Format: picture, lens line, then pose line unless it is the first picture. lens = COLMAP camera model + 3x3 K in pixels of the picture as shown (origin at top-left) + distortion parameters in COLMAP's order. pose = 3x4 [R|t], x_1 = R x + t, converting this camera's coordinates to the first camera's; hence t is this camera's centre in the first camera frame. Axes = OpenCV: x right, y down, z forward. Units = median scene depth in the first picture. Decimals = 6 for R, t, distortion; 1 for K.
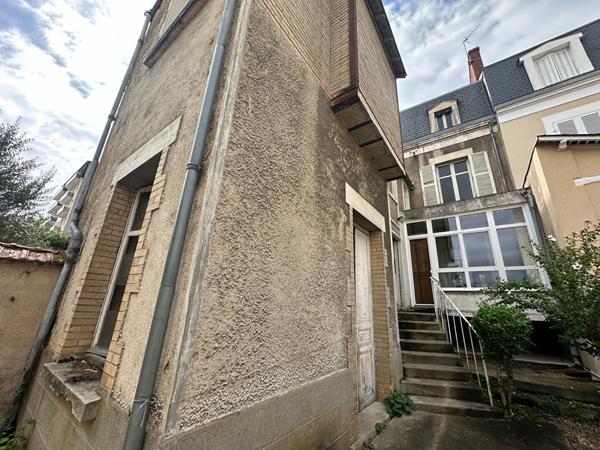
lens RADIAL K [[240.4, 0, 300.0], [0, 240.4, 225.0], [0, 0, 1]] dist [-0.000911, -0.000023]
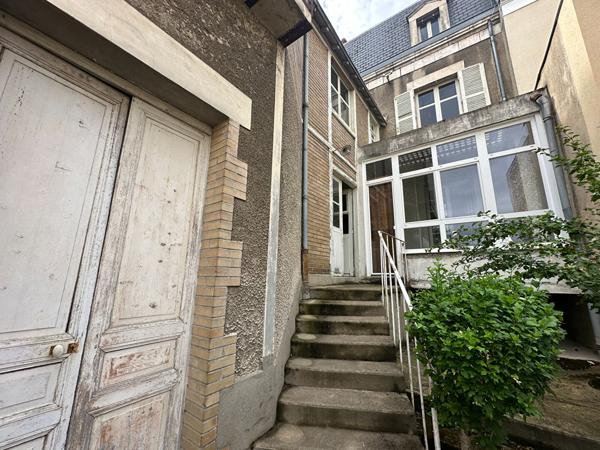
lens RADIAL K [[240.4, 0, 300.0], [0, 240.4, 225.0], [0, 0, 1]] dist [-0.000911, -0.000023]
pose [[0.999459, -0.030923, 0.011226, 0.246728], [0.029477, 0.993300, 0.111740, 0.093145], [-0.014606, -0.111349, 0.993674, 0.287601]]
